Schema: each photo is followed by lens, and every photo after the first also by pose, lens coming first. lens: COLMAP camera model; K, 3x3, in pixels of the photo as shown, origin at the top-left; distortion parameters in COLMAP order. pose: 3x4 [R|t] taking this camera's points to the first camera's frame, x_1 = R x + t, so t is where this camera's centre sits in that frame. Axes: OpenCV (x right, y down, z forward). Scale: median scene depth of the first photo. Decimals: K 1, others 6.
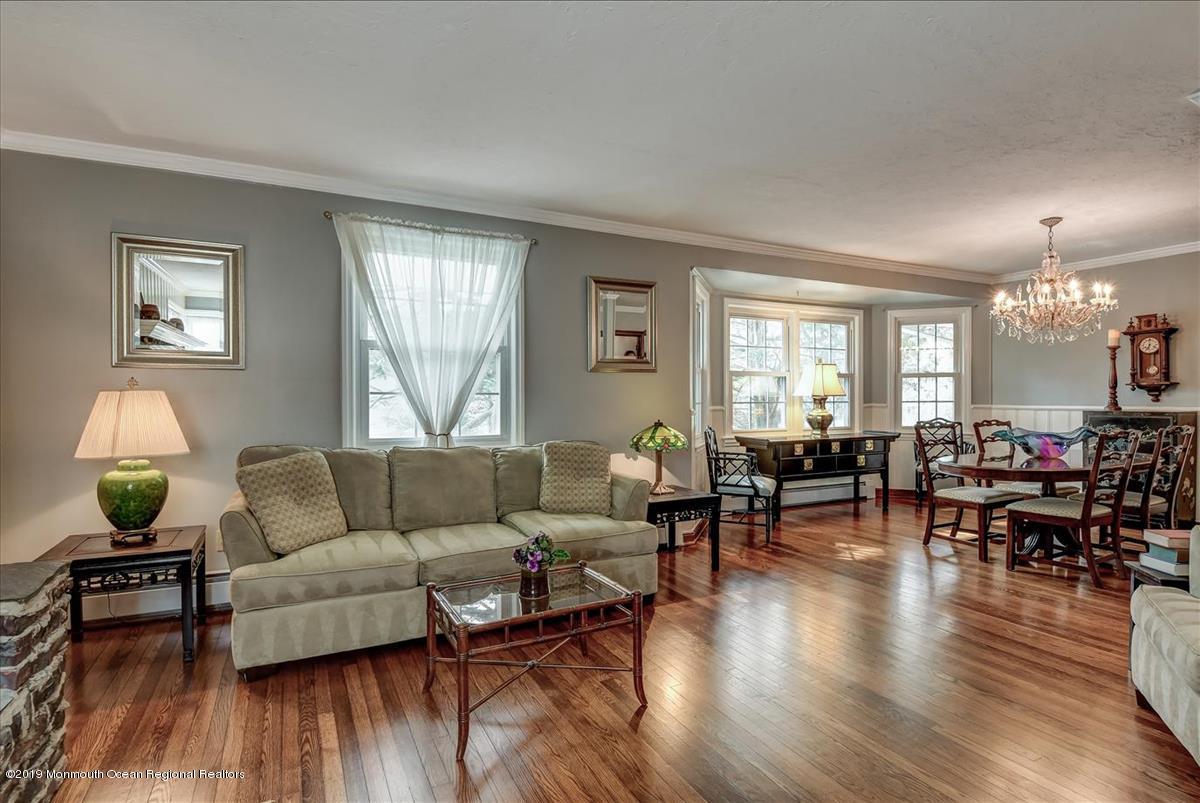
lens RADIAL K [[602.6, 0, 617.5], [0, 602.6, 410.0], [0, 0, 1]] dist [0.006212, -0.004397]
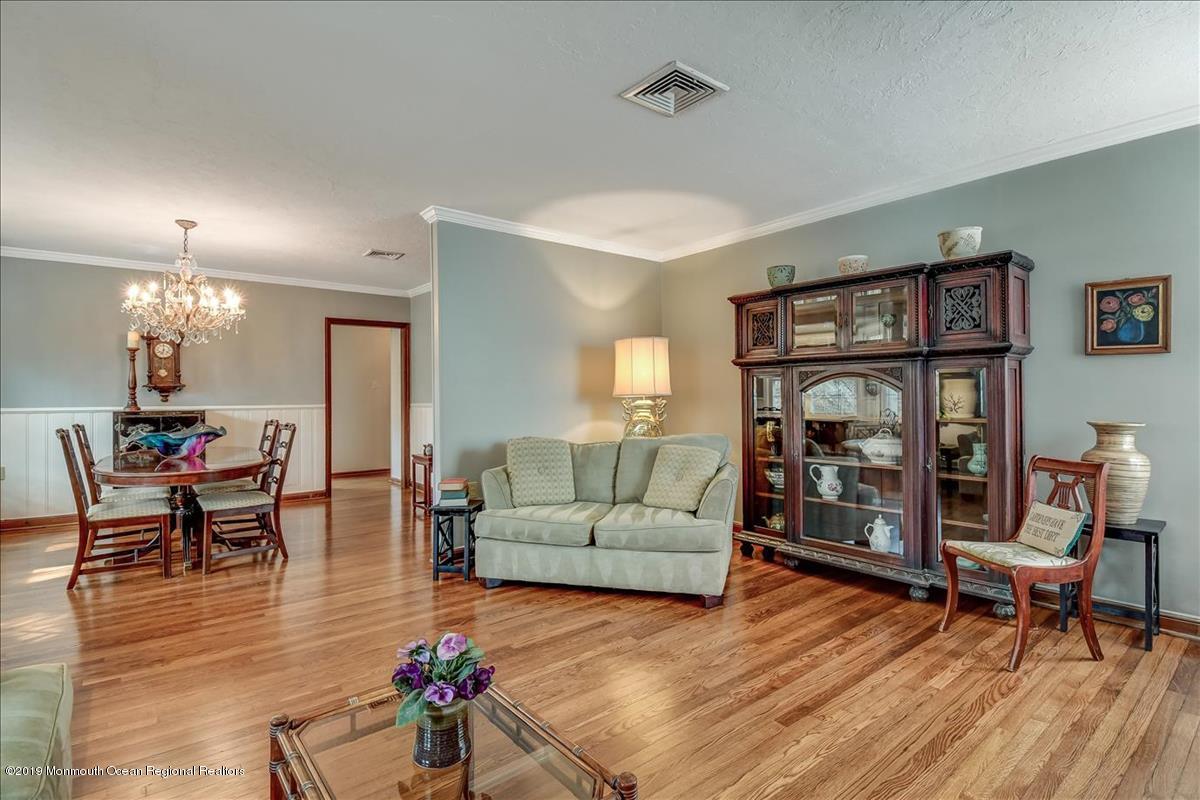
lens RADIAL K [[569.2, 0, 607.0], [0, 569.2, 396.1], [0, 0, 1]] dist [-0.001624, -0.007183]
pose [[-0.166282, 0.003995, 0.986070, -0.271709], [0.021523, 0.999768, -0.000421, -0.006228], [-0.985843, 0.021153, -0.166330, 0.375634]]
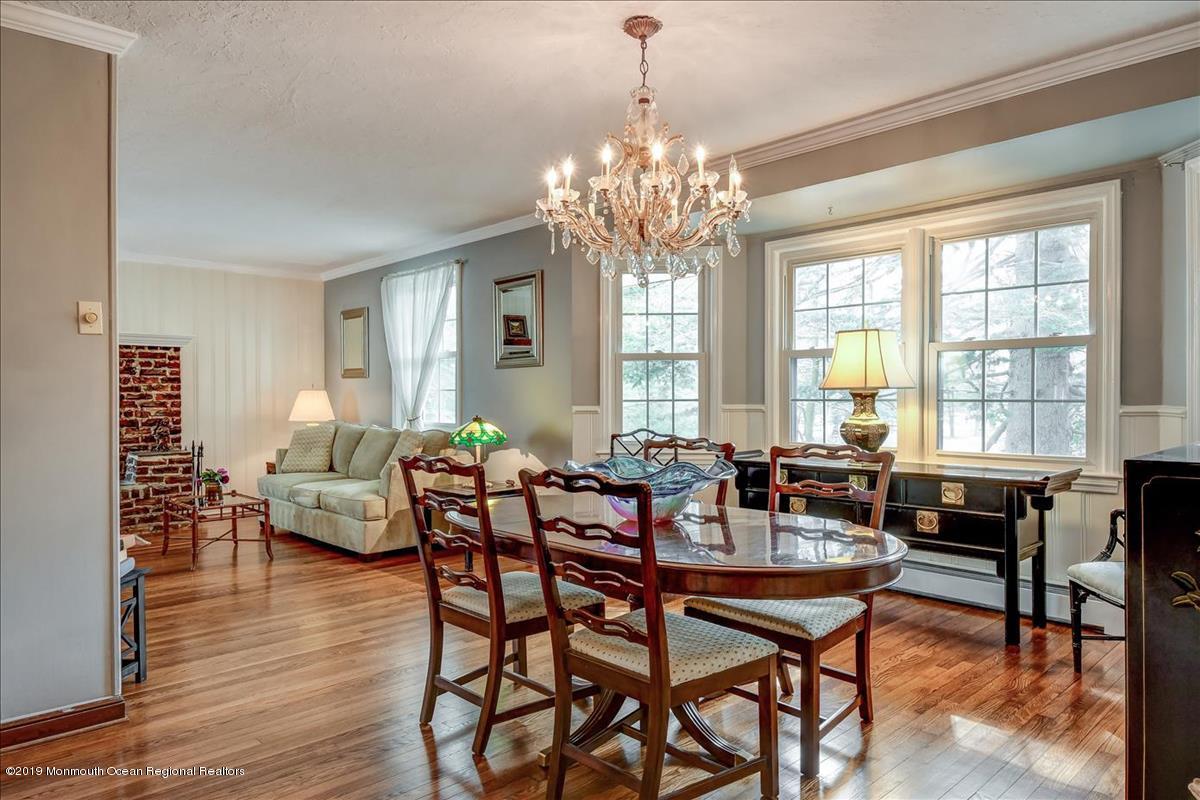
lens RADIAL K [[809.8, 0, 607.3], [0, 809.8, 397.8], [0, 0, 1]] dist [0.004024, -0.002485]
pose [[0.232307, 0.012679, -0.972560, 1.050670], [-0.009949, 0.999894, 0.010659, -0.022116], [0.972592, 0.007200, 0.232409, 0.649362]]
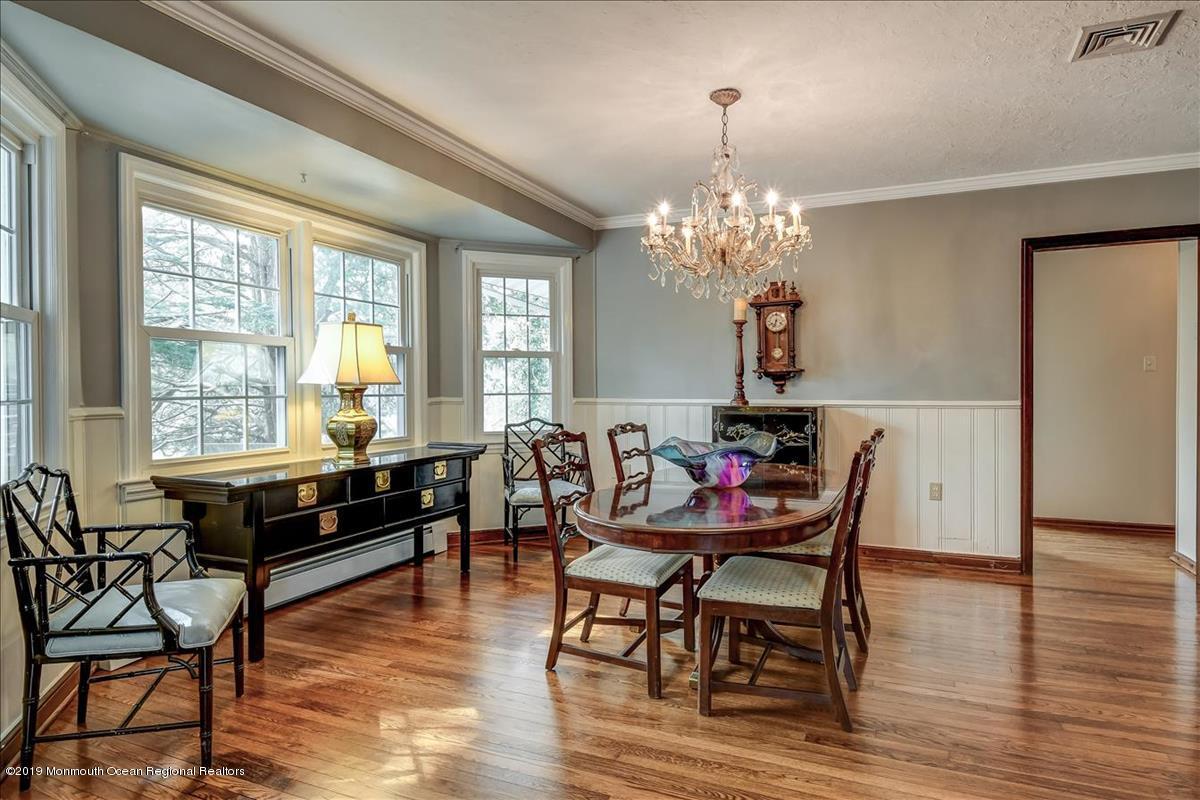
lens RADIAL K [[692.6, 0, 595.2], [0, 692.6, 399.1], [0, 0, 1]] dist [-0.003011, -0.000487]
pose [[0.802728, -0.008134, 0.596289, 0.157029], [0.011225, 0.999936, -0.001471, -0.007628], [-0.596239, 0.007874, 0.802768, 0.419447]]
